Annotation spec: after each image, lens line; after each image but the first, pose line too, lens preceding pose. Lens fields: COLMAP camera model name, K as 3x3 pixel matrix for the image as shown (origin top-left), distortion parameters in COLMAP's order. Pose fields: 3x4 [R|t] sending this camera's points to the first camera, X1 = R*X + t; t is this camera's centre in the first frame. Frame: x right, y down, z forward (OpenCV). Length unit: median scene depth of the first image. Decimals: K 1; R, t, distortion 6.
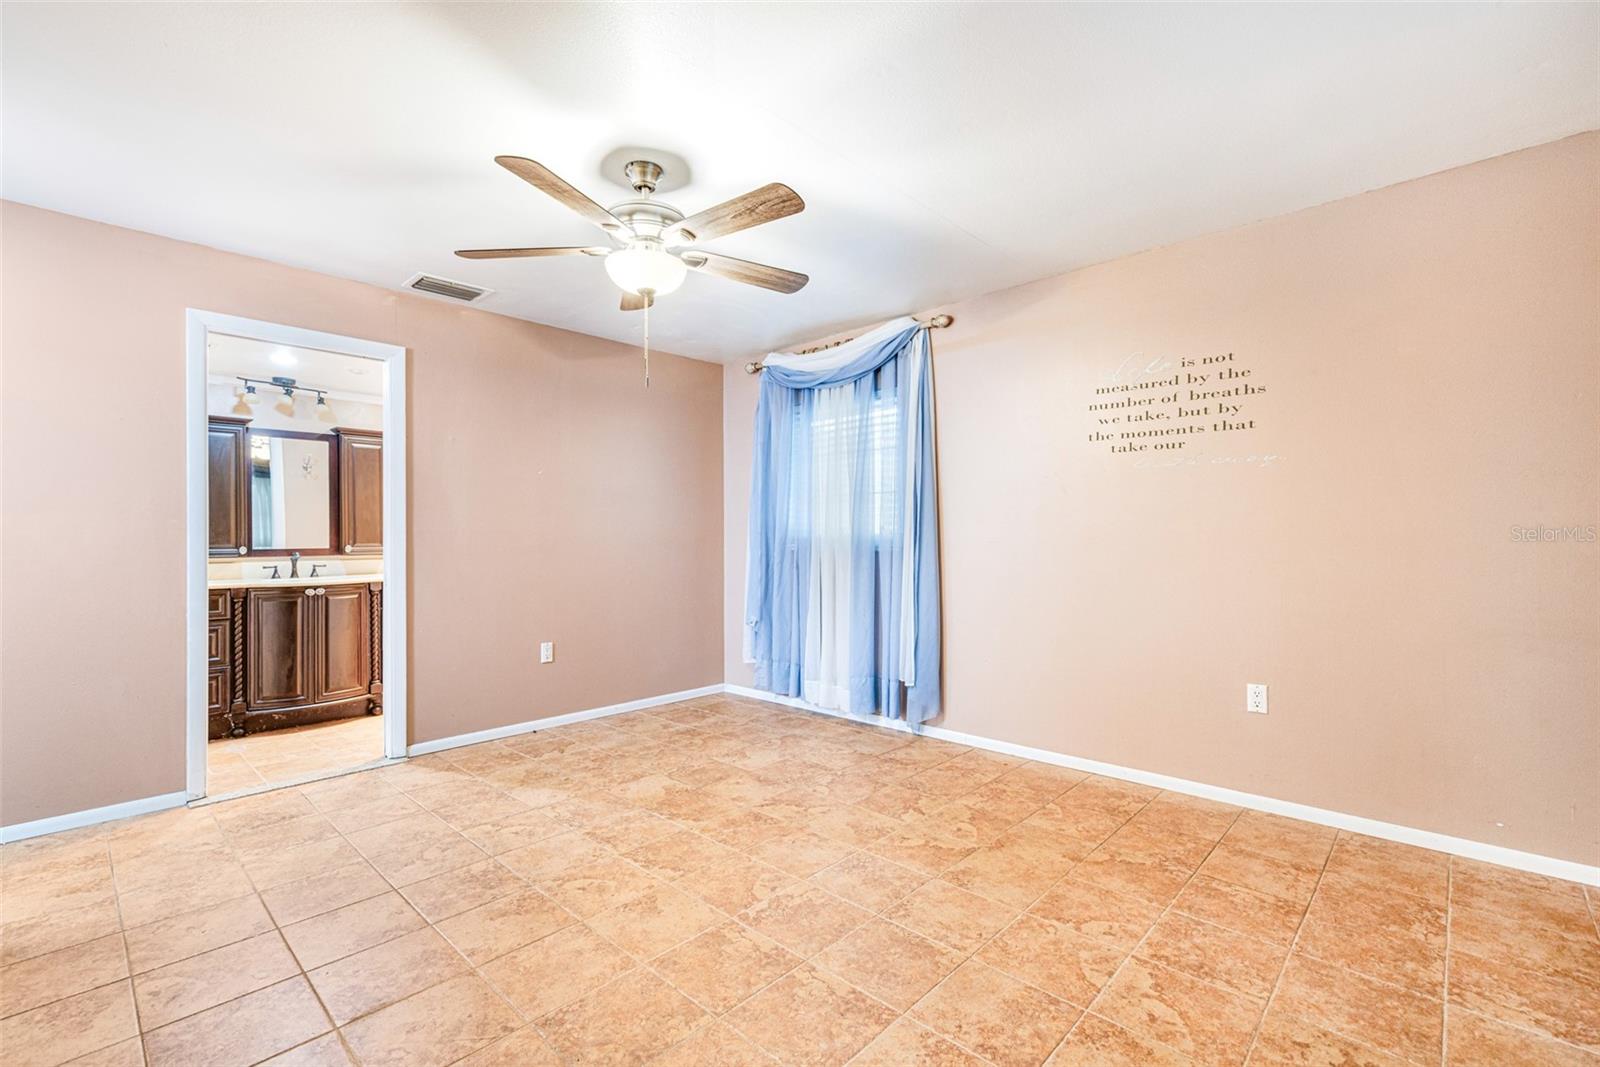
lens RADIAL K [[695.1, 0, 818.0], [0, 695.1, 537.2], [0, 0, 1]] dist [-0.000226, 0.000006]
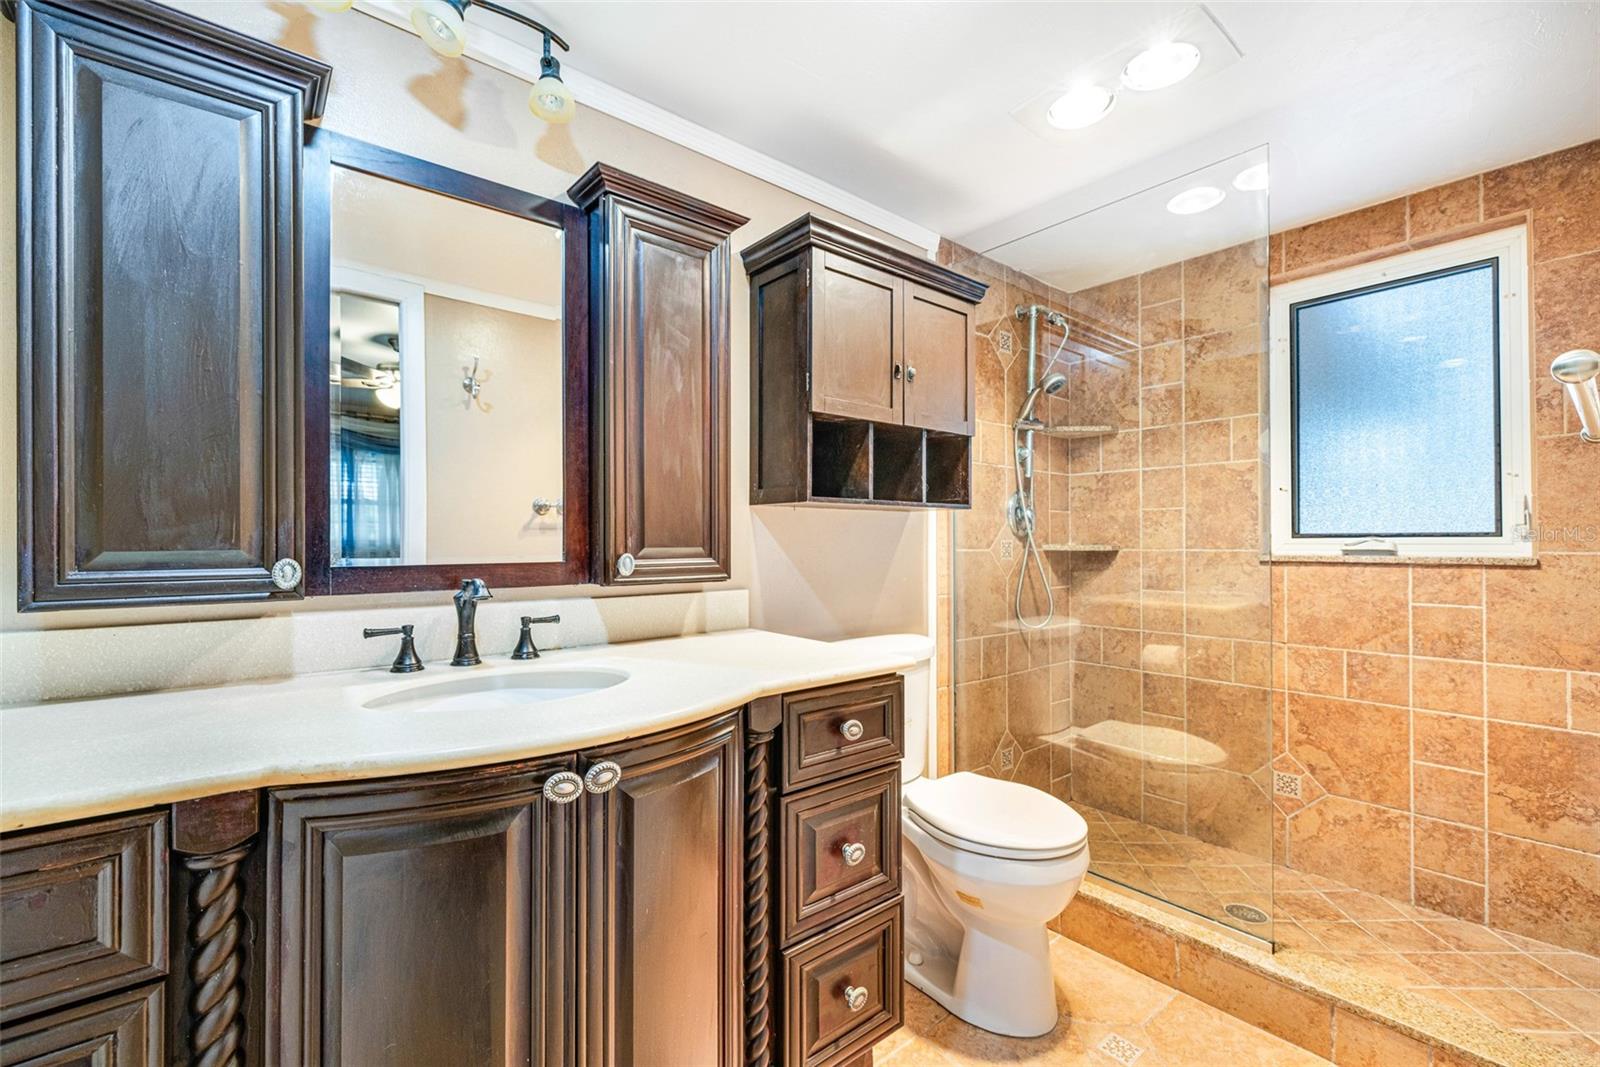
lens RADIAL K [[695.1, 0, 818.0], [0, 695.1, 537.2], [0, 0, 1]] dist [-0.000226, 0.000006]
pose [[0.991398, 0.002686, -0.130850, -0.586910], [-0.003769, 0.999961, -0.008028, 0.007133], [0.130824, 0.008452, 0.991370, 0.752644]]
